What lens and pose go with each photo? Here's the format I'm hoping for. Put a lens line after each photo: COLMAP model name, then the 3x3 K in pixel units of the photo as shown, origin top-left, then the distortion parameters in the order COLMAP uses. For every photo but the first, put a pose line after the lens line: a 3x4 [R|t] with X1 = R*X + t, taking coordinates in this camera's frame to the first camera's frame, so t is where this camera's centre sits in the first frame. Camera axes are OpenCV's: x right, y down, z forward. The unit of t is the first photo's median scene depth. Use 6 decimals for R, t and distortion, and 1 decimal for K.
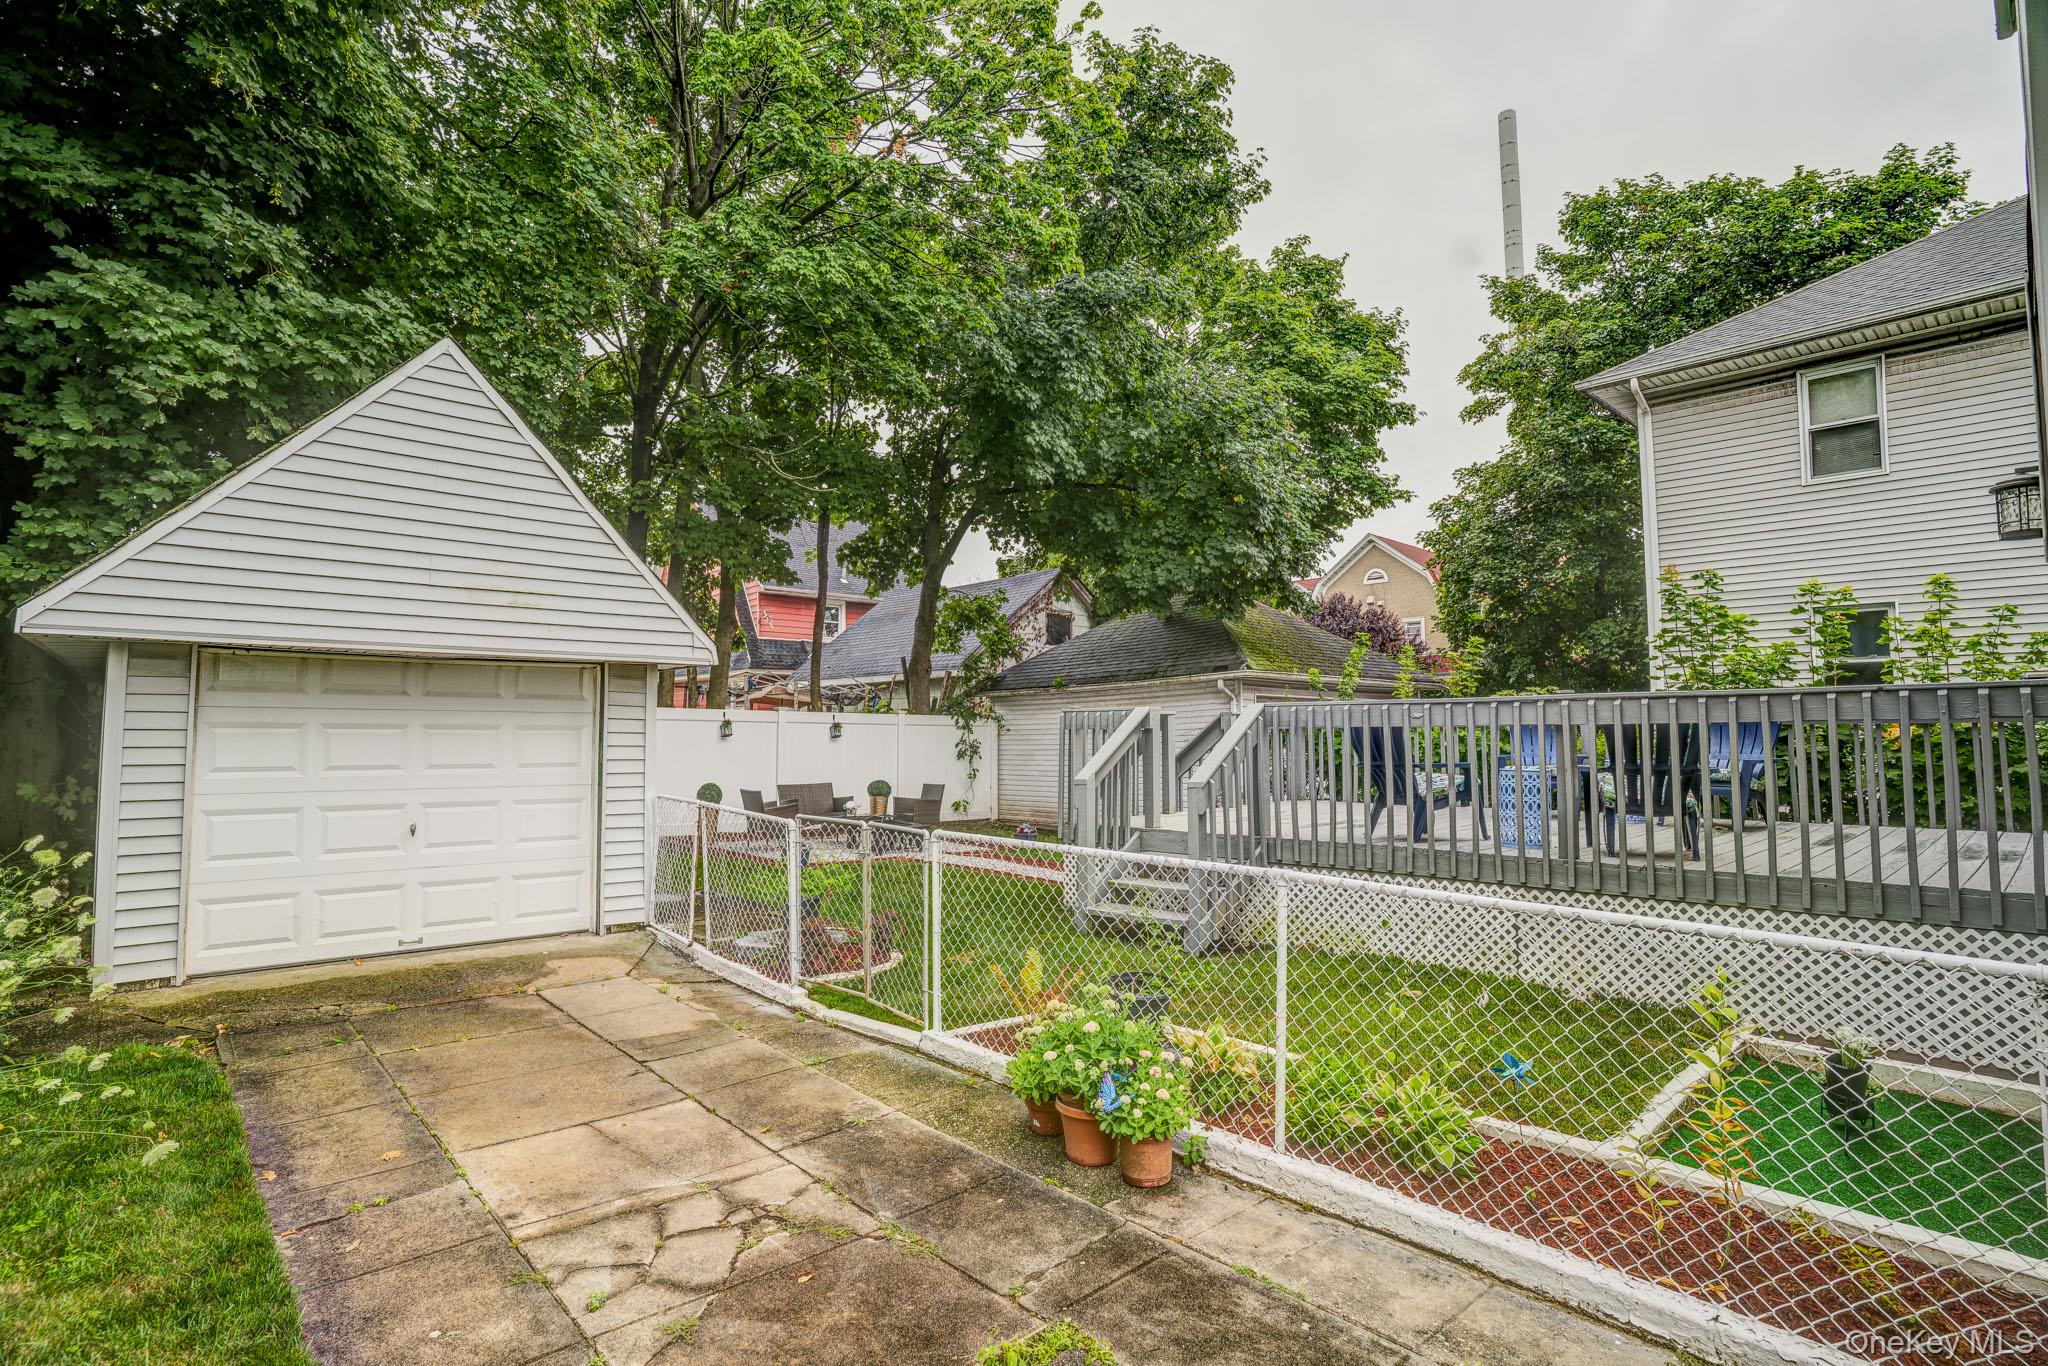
lens RADIAL K [[1014.6, 0, 1024.0], [0, 1014.6, 683.0], [0, 0, 1]] dist [-0.060545, 0.025907]
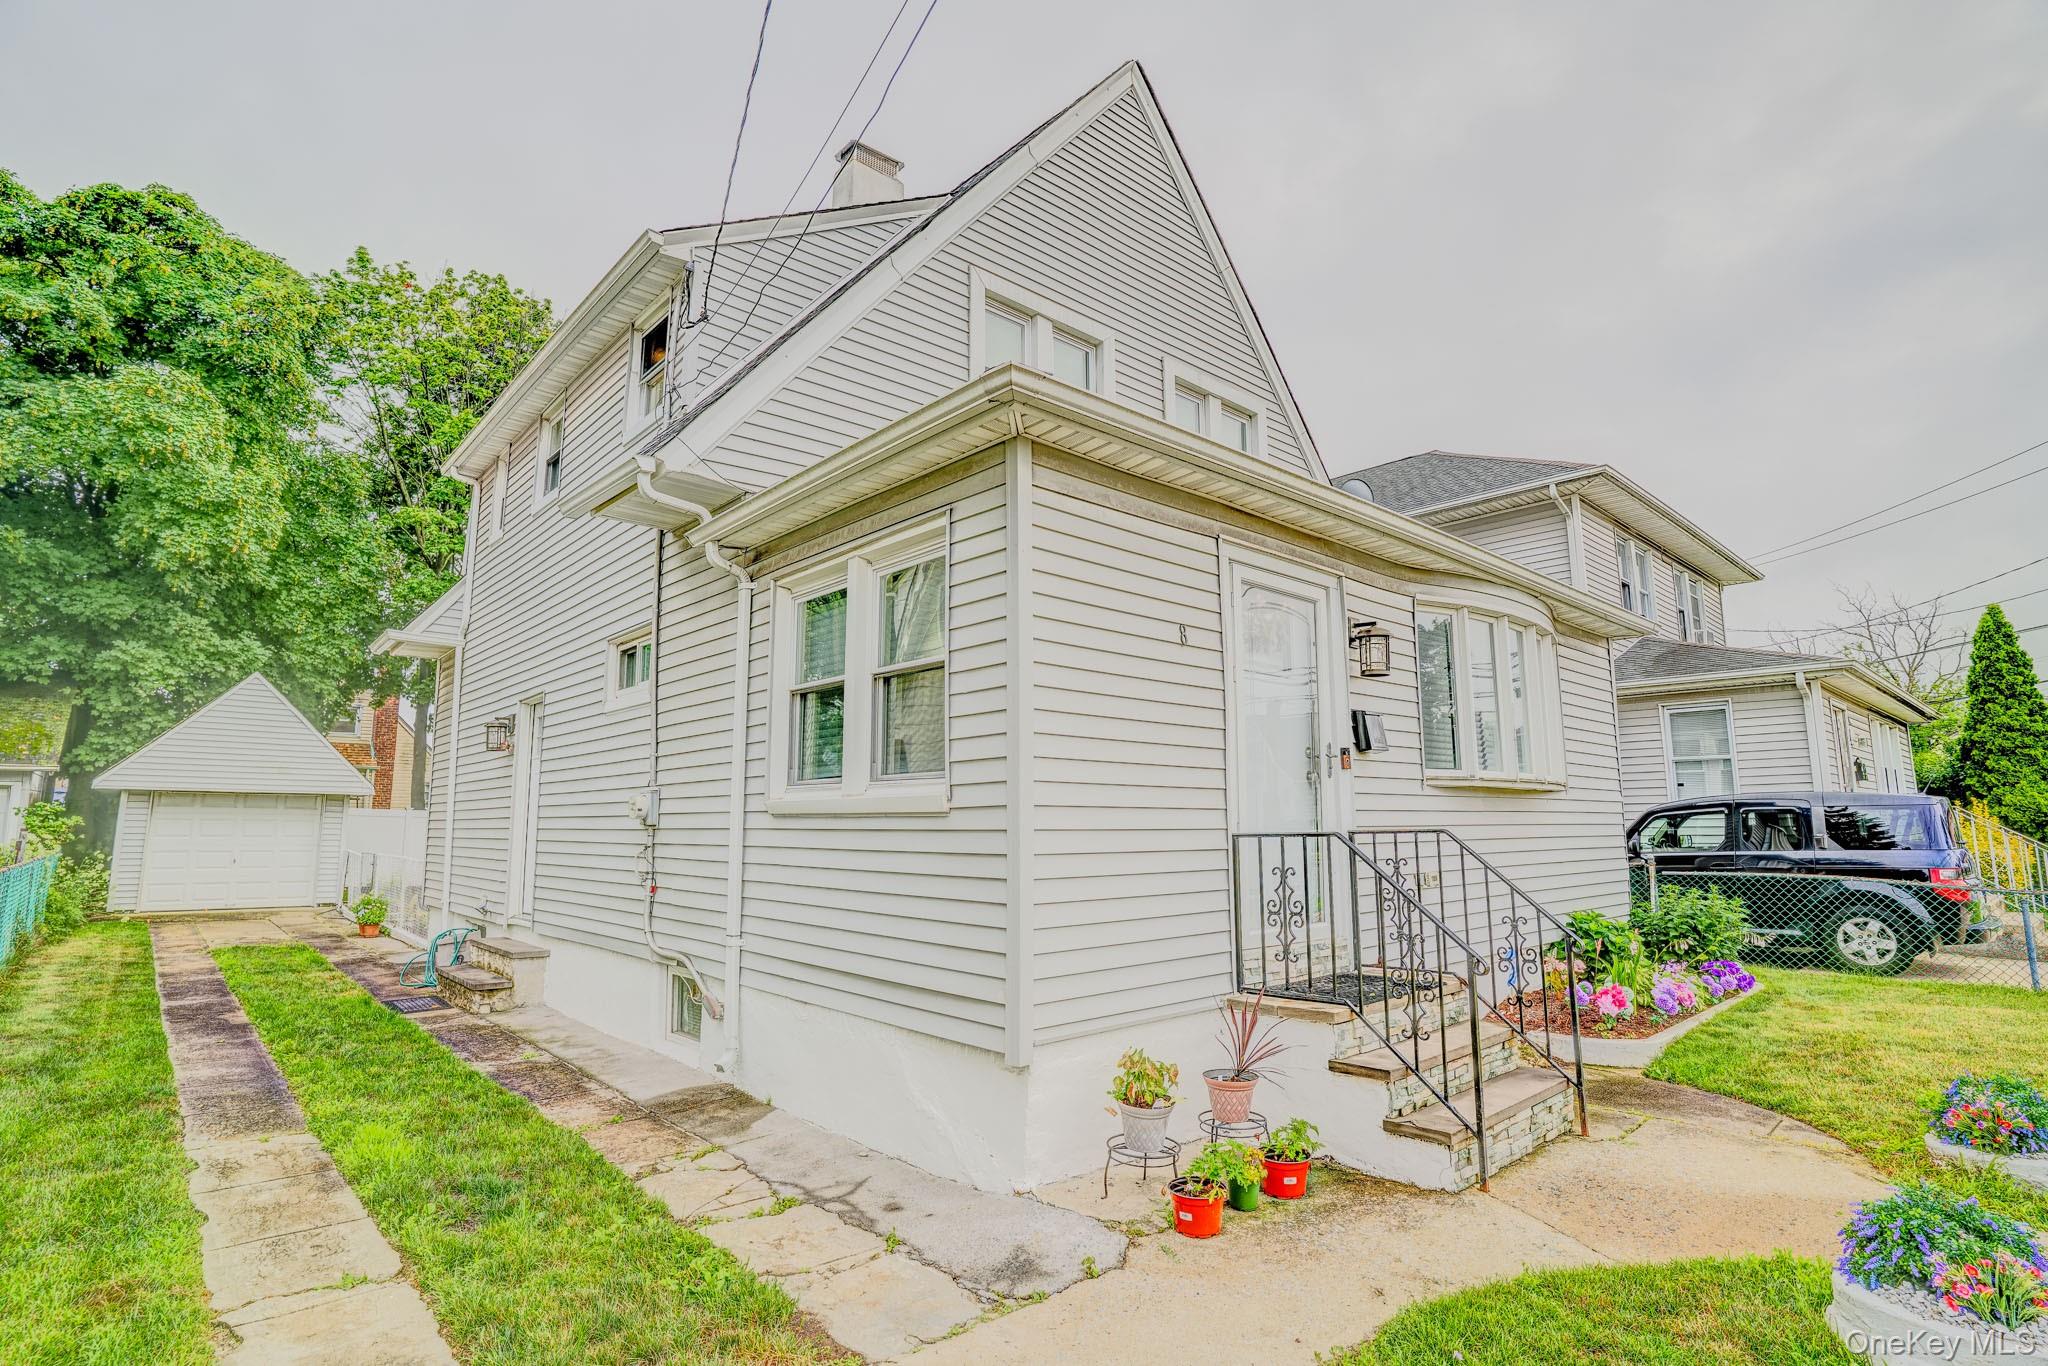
lens RADIAL K [[1014.6, 0, 1024.0], [0, 1014.6, 683.0], [0, 0, 1]] dist [-0.060545, 0.025907]
pose [[0.999937, 0.001872, -0.011024, 1.346312], [-0.002767, 0.996651, -0.081724, -0.099409], [0.010834, 0.081750, 0.996594, -1.438665]]
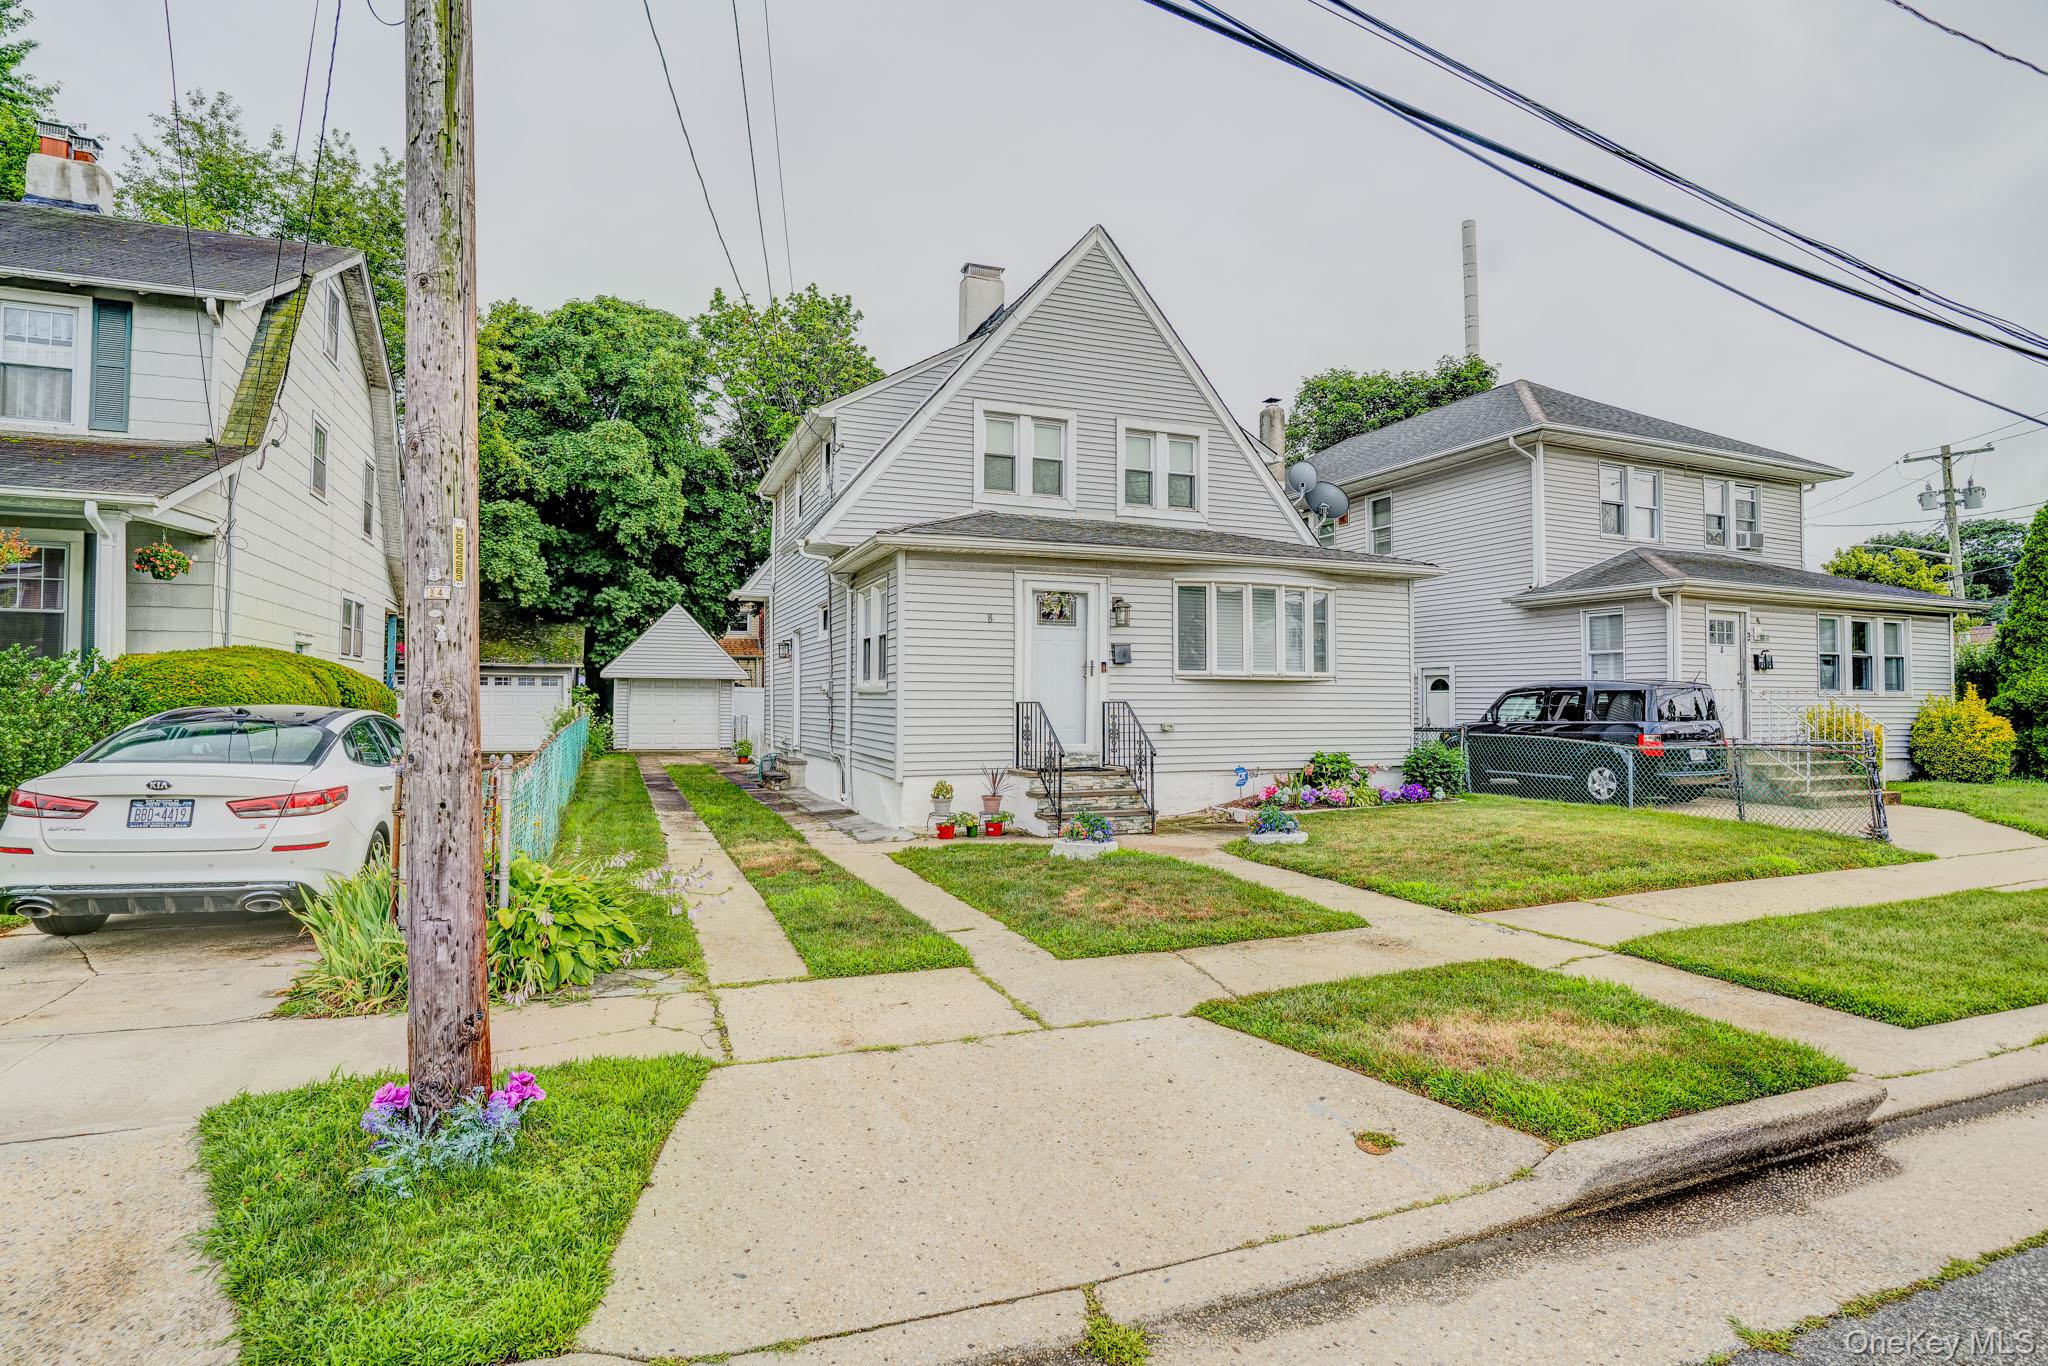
lens RADIAL K [[1014.6, 0, 1024.0], [0, 1014.6, 683.0], [0, 0, 1]] dist [-0.060545, 0.025907]
pose [[0.937828, 0.002651, -0.347091, 2.071773], [0.011824, 0.999146, 0.039582, -0.148997], [0.346899, -0.041225, 0.936996, -2.273470]]
